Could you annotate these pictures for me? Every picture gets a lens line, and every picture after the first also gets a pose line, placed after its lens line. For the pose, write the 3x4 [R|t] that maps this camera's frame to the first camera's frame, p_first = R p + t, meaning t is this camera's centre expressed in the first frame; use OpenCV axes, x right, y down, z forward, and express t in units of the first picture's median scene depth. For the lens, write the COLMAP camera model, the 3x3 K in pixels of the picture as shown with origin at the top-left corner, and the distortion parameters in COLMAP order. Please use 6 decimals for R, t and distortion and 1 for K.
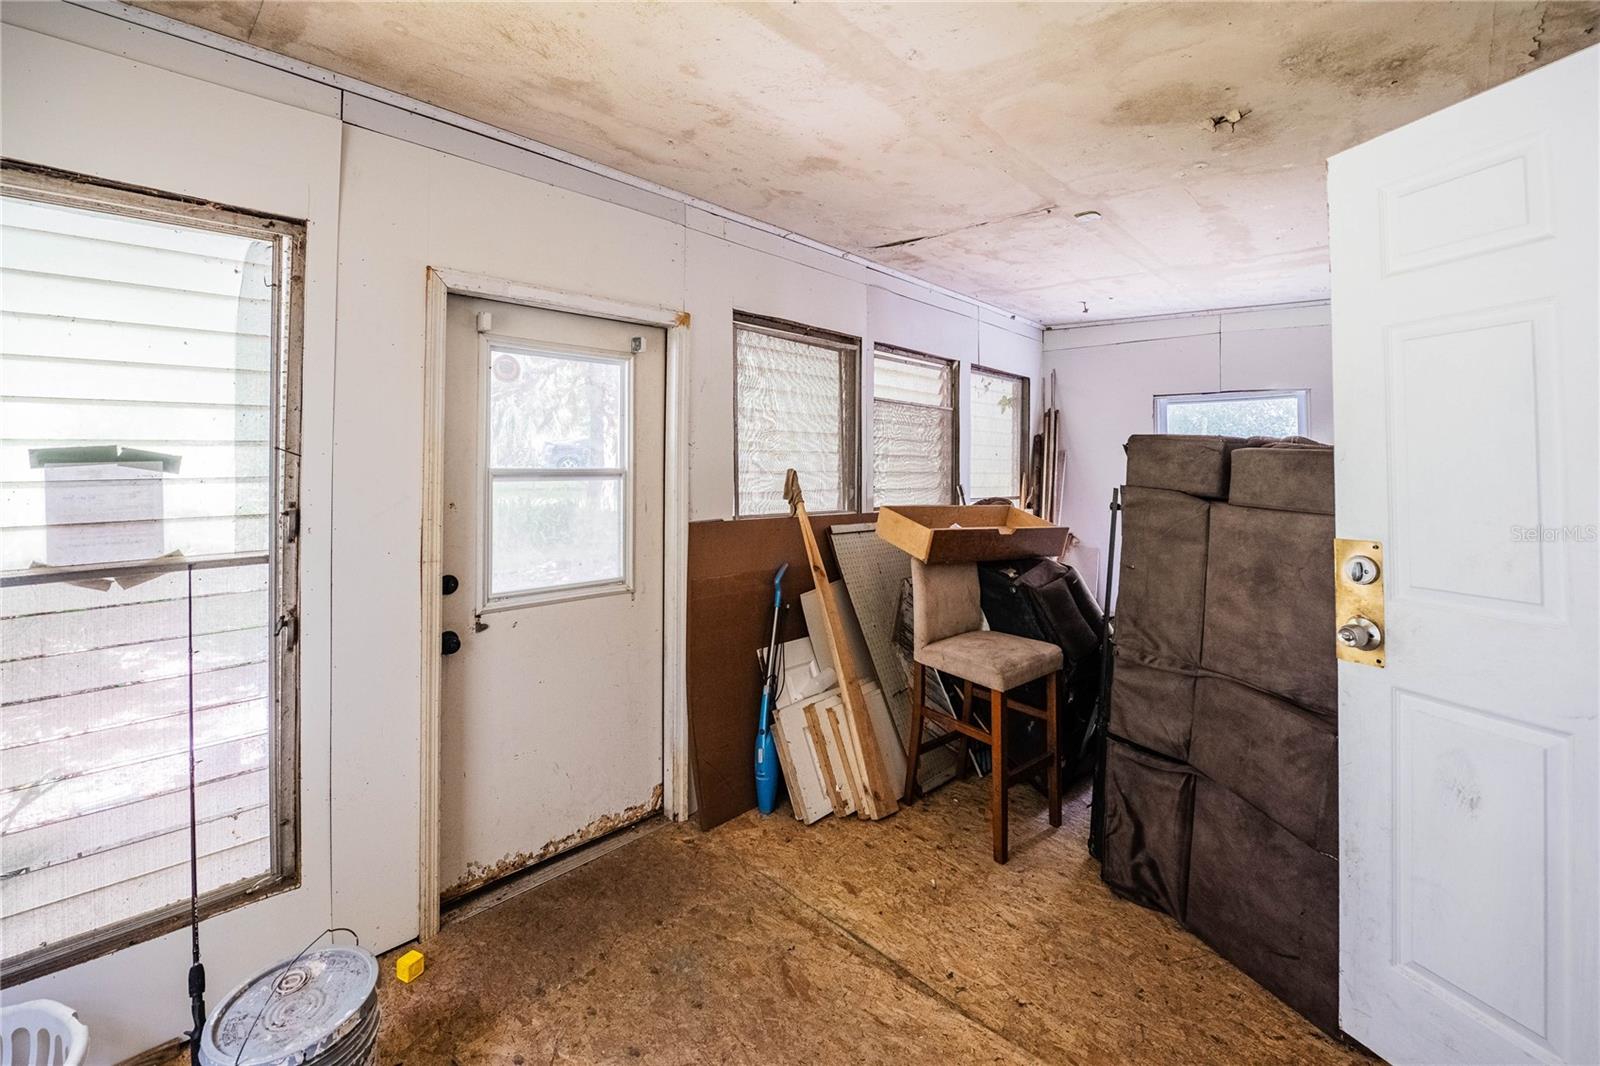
lens RADIAL K [[644.2, 0, 785.8], [0, 644.2, 534.3], [0, 0, 1]] dist [-0.020421, -0.000251]
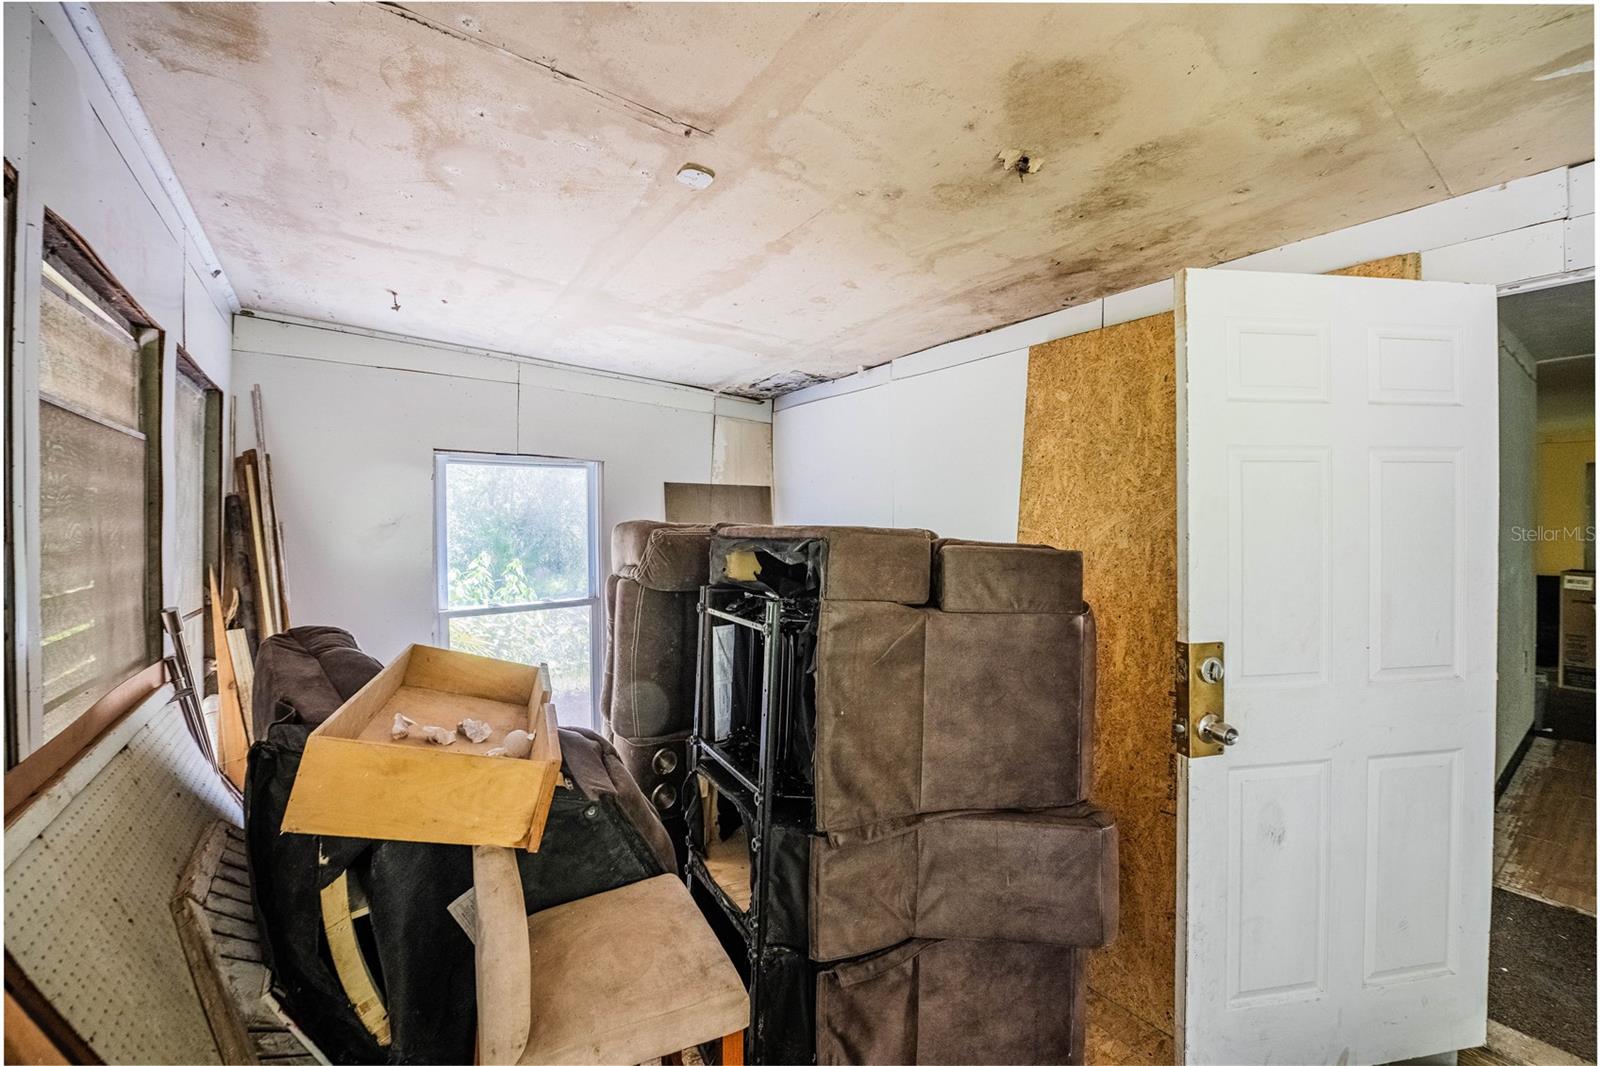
lens RADIAL K [[644.2, 0, 785.8], [0, 644.2, 534.3], [0, 0, 1]] dist [-0.020421, -0.000251]
pose [[0.165991, -0.027745, 0.985737, -0.151276], [0.107387, 0.994168, 0.009899, -0.152608], [-0.980263, 0.104212, 0.168003, 0.893456]]
